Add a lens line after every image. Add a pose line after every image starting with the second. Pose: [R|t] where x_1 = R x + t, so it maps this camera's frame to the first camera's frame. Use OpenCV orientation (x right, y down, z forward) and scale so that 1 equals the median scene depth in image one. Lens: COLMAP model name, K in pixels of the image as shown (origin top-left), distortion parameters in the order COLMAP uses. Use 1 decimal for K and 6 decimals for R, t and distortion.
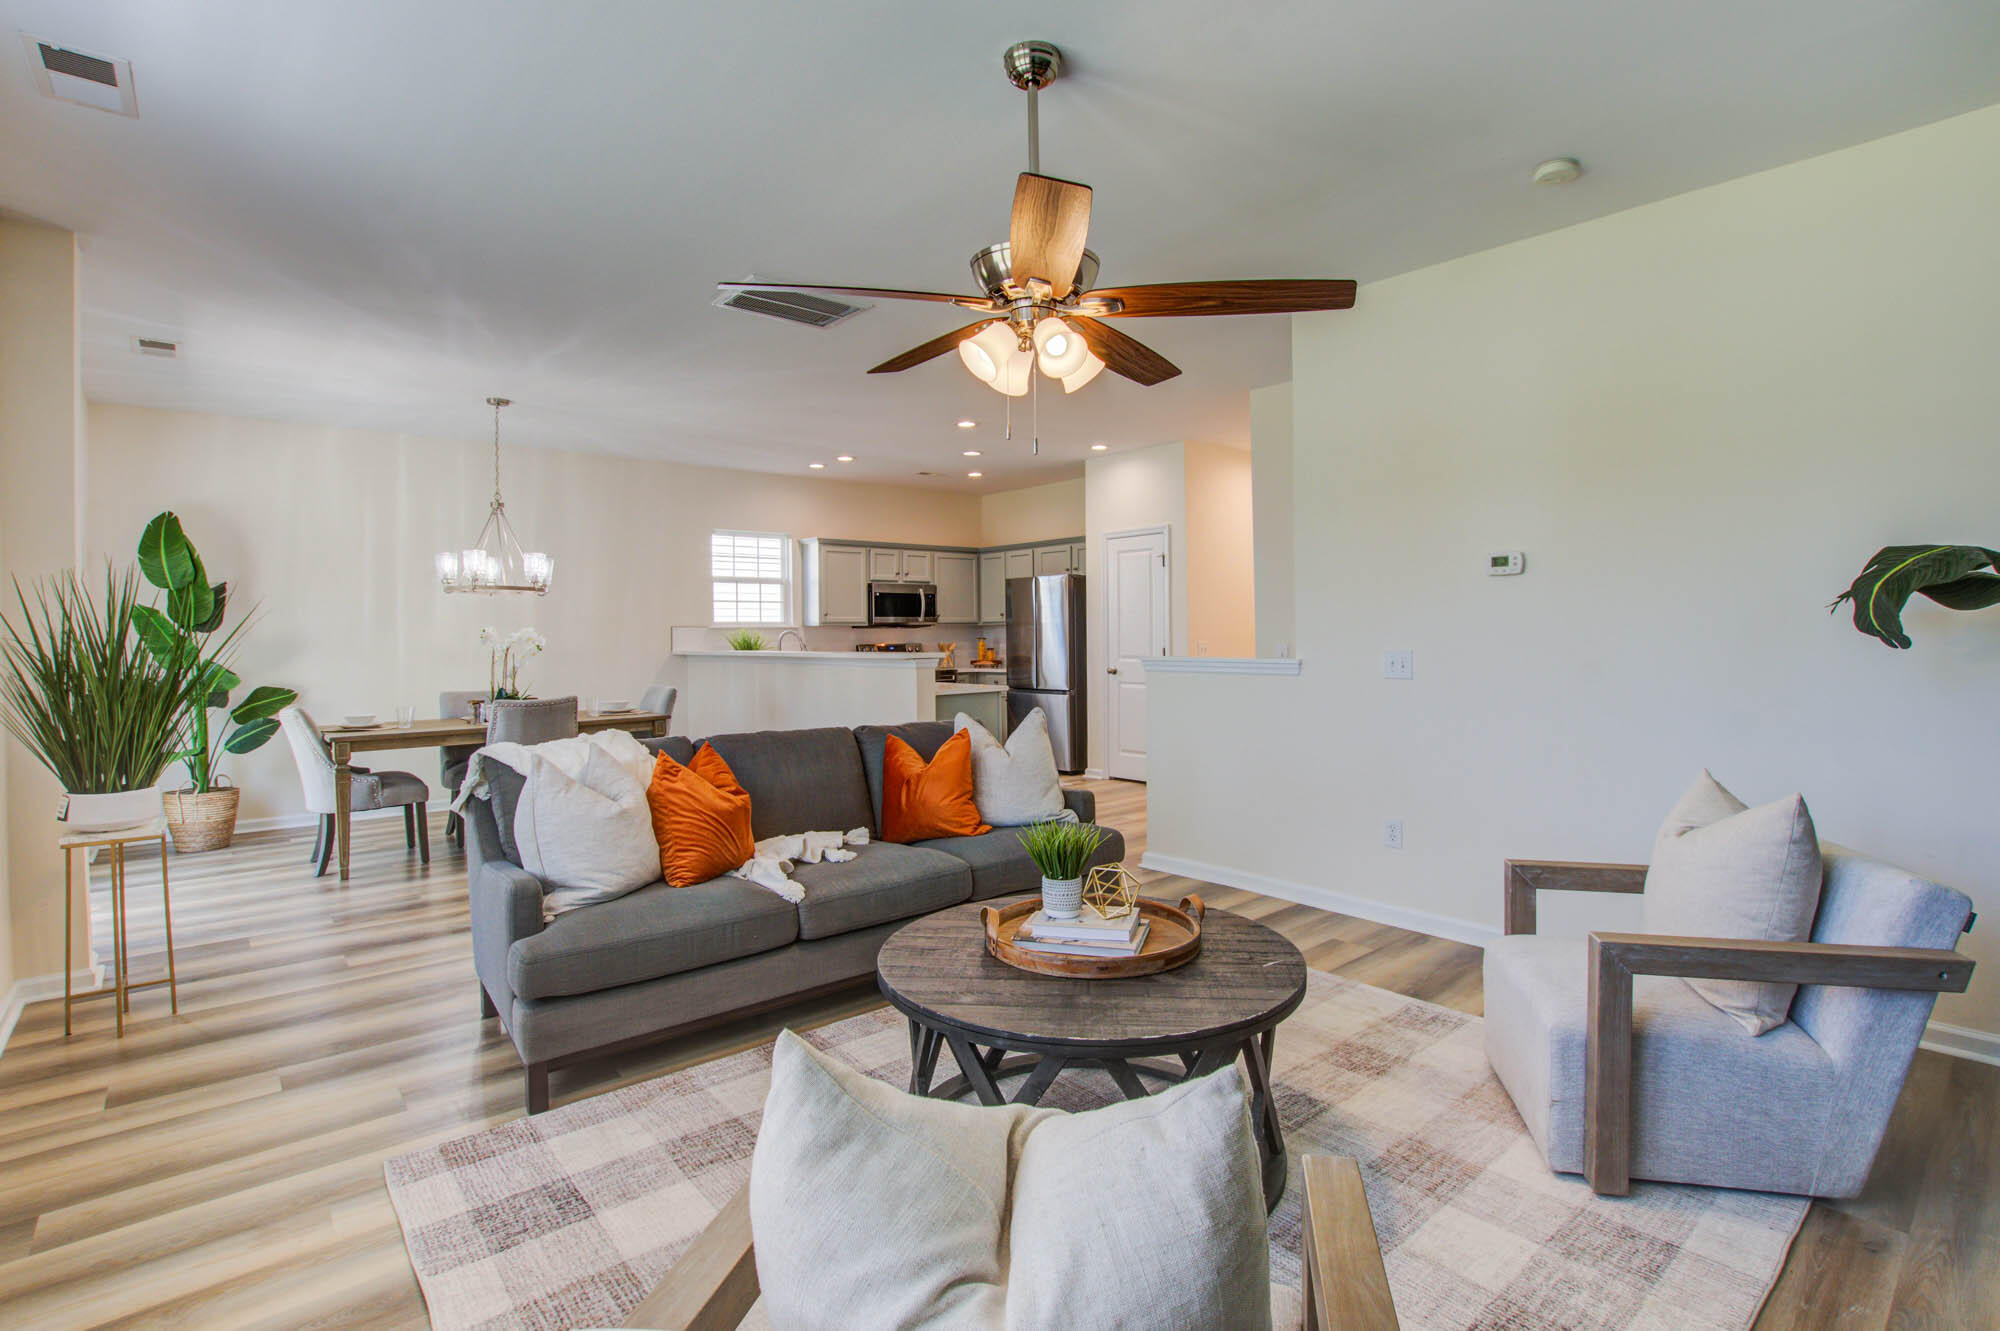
lens RADIAL K [[915.7, 0, 983.6], [0, 915.7, 634.9], [0, 0, 1]] dist [-0.032086, 0.005290]
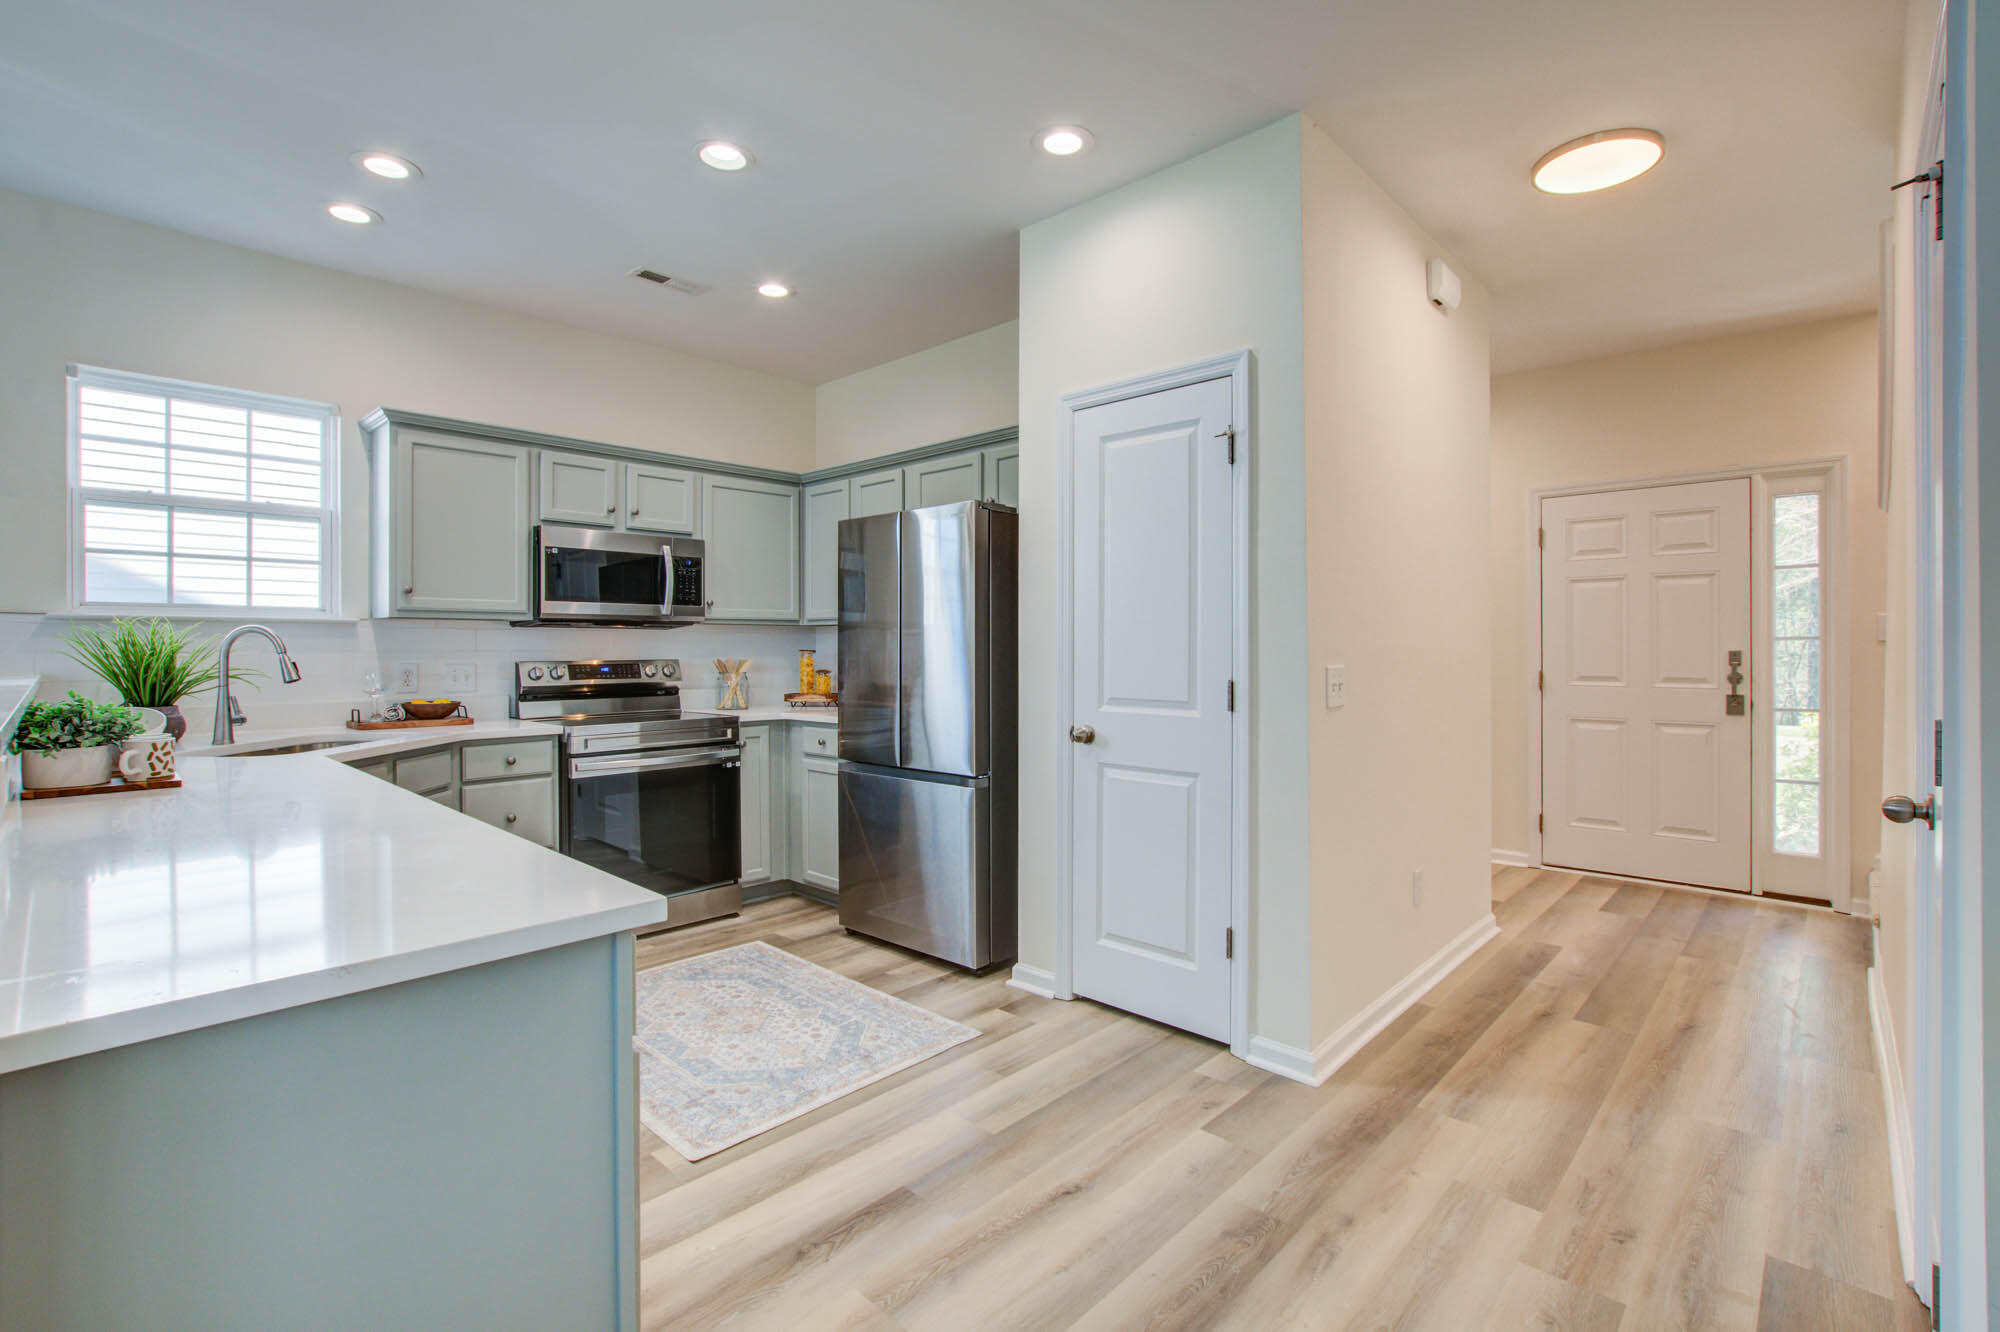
lens RADIAL K [[927.1, 0, 989.1], [0, 927.1, 648.1], [0, 0, 1]] dist [-0.014220, 0.000072]
pose [[0.993815, 0.009249, 0.110660, 0.050794], [-0.009685, 0.999947, 0.003397, -0.000417], [-0.110623, -0.004448, 0.993853, 0.569749]]
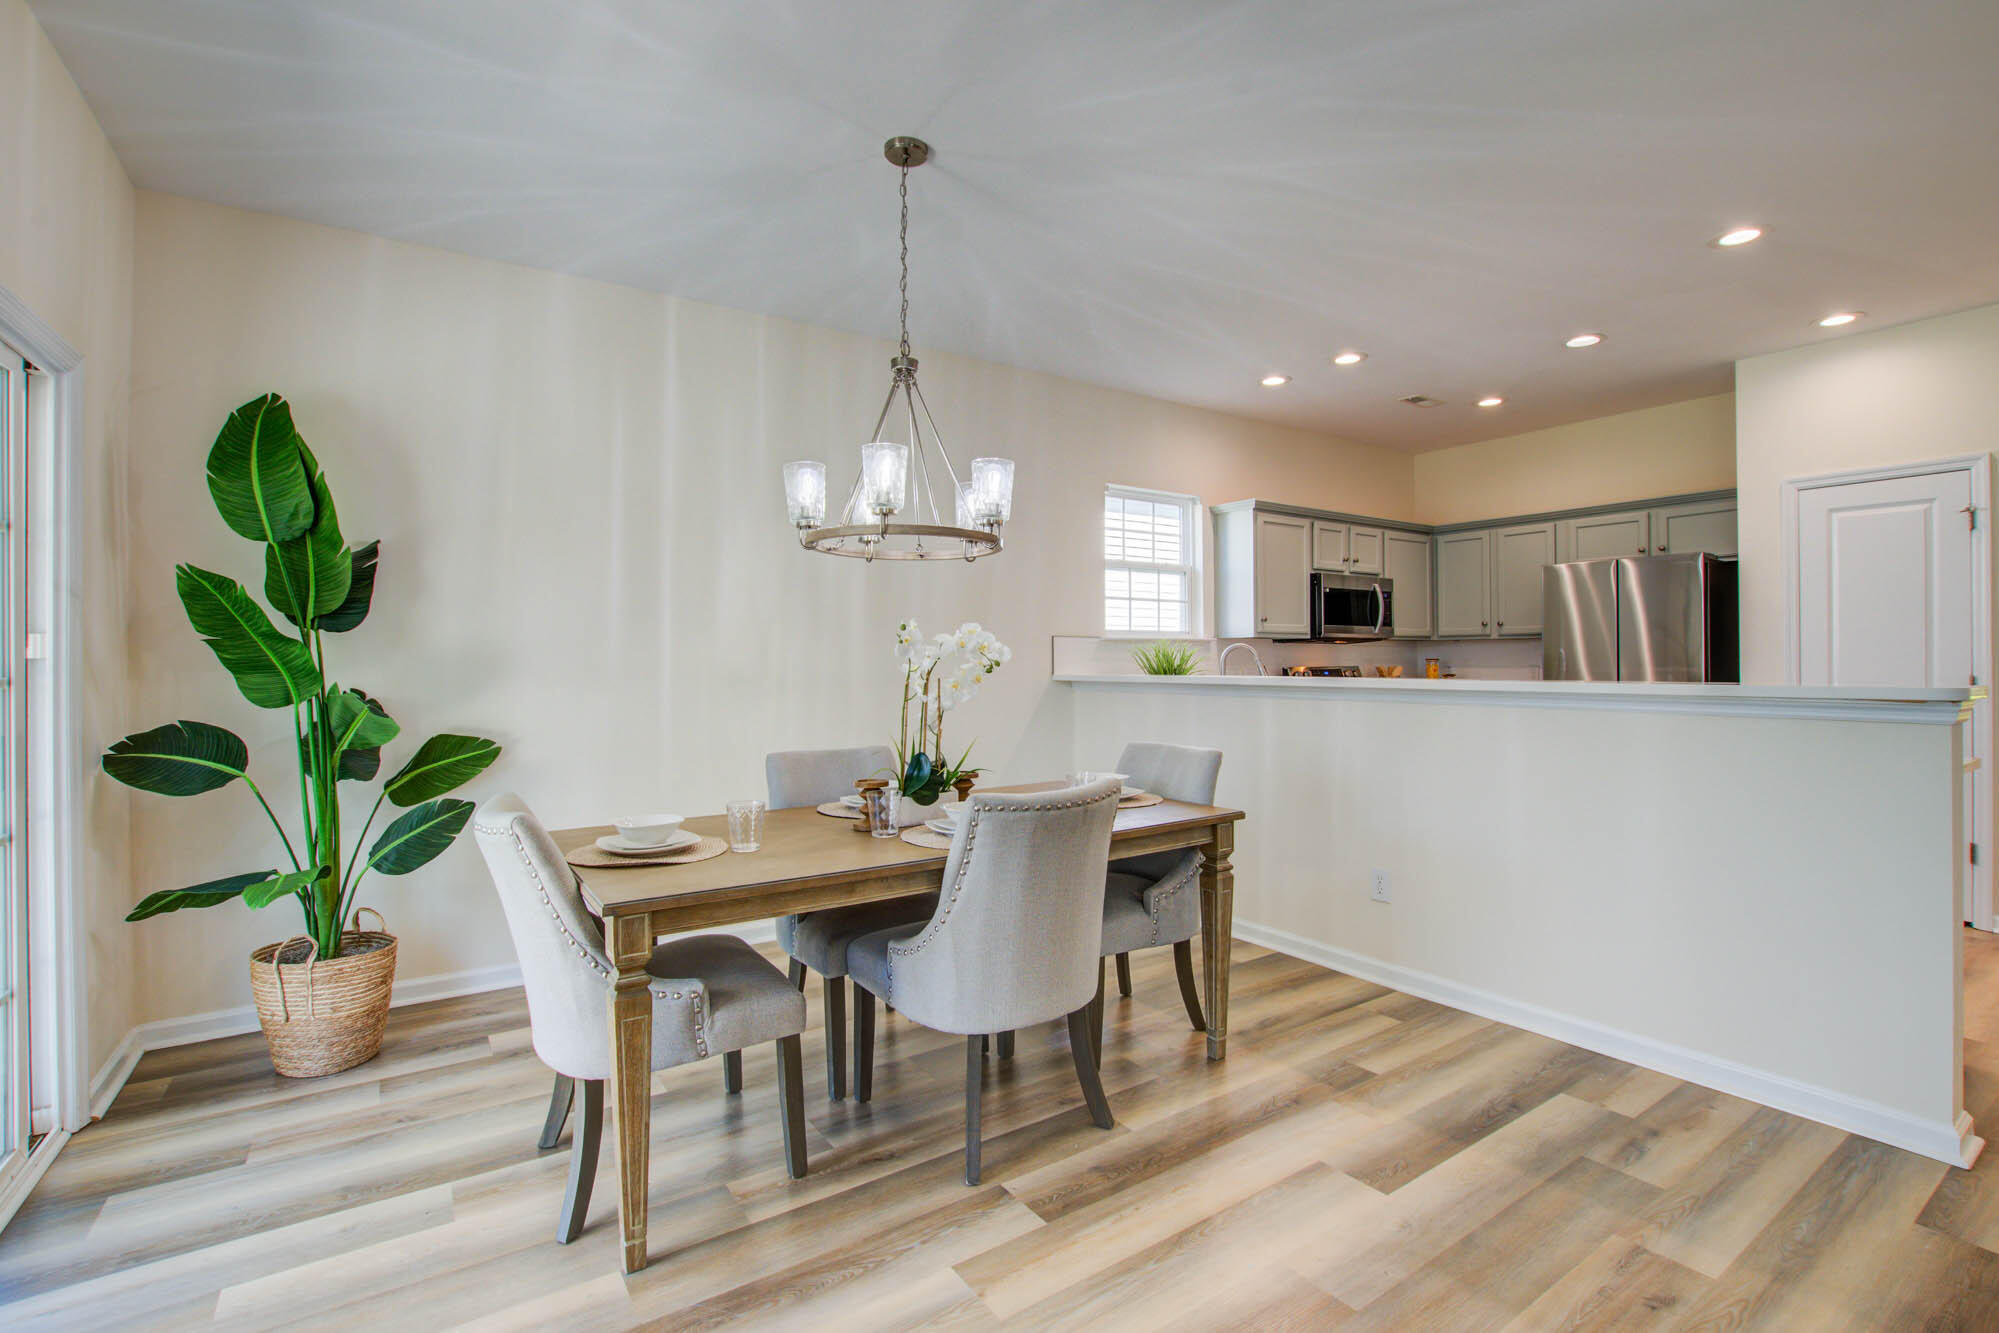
lens RADIAL K [[915.2, 0, 1013.0], [0, 915.2, 660.6], [0, 0, 1]] dist [-0.032086, 0.005290]
pose [[0.993023, 0.007647, -0.117673, -0.283432], [-0.007430, 0.999970, 0.002286, 0.006358], [0.117687, -0.001396, 0.993050, 0.357112]]
